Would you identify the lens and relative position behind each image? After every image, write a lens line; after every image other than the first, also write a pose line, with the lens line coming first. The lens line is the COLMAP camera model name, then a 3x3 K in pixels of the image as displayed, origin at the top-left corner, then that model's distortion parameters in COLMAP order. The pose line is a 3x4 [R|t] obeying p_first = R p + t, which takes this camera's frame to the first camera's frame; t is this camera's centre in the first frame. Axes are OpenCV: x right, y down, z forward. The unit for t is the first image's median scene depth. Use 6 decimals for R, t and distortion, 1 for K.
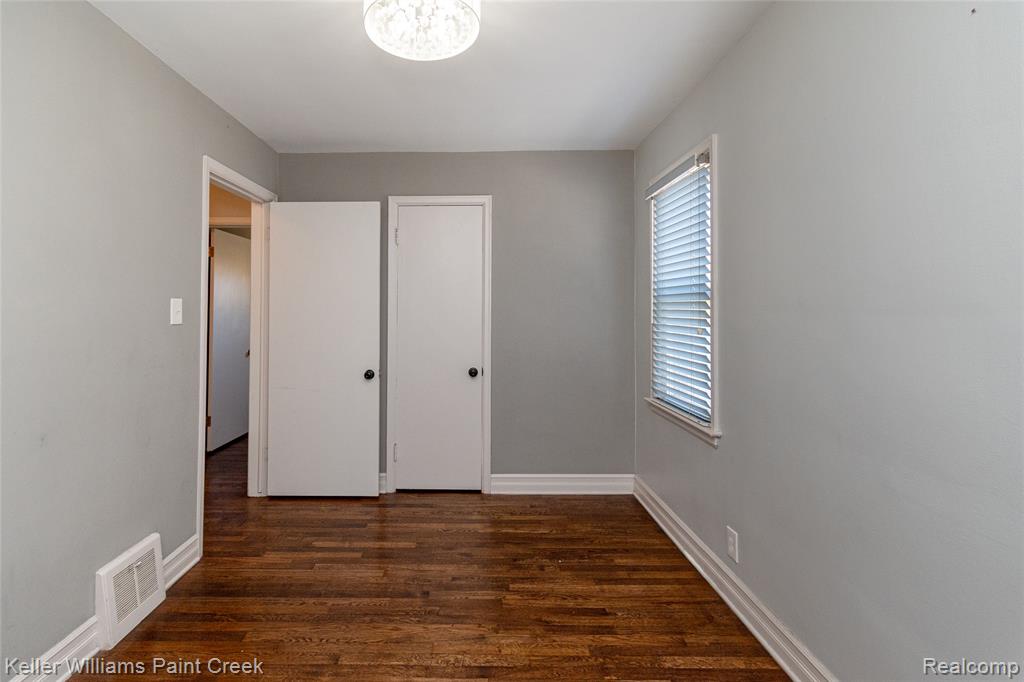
lens RADIAL K [[464.6, 0, 512.1], [0, 464.6, 299.3], [0, 0, 1]] dist [-0.001054, -0.000672]
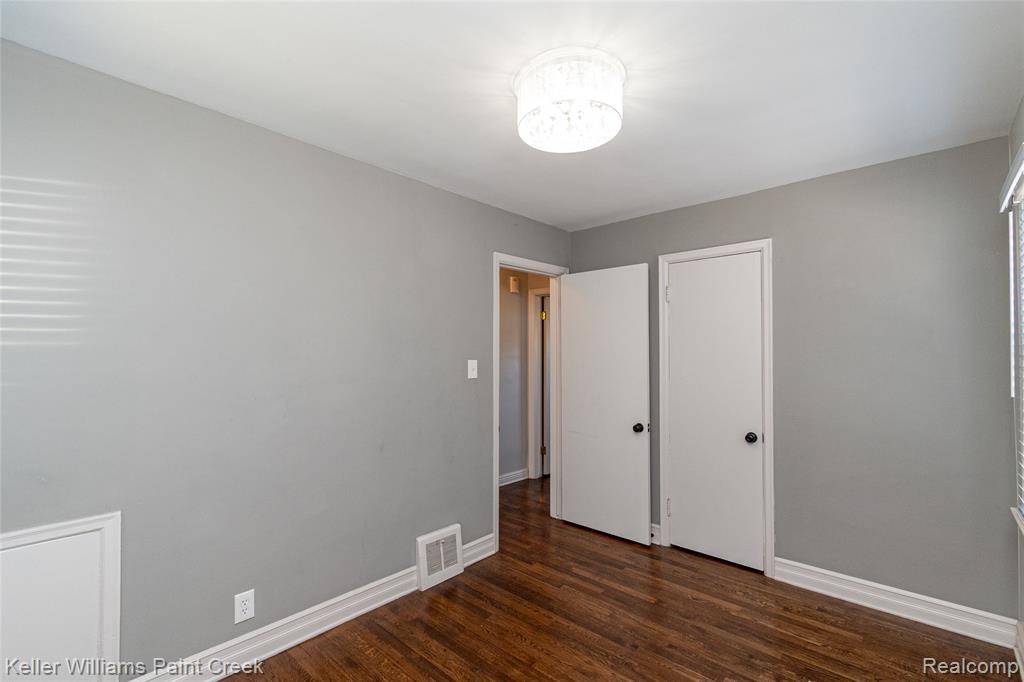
lens RADIAL K [[458.8, 0, 512.5], [0, 458.8, 344.2], [0, 0, 1]] dist [0.000750, -0.000226]
pose [[0.746894, -0.012144, -0.664833, 0.227832], [0.009819, 0.999926, -0.007233, -0.030684], [0.664871, -0.001125, 0.746957, 0.036582]]
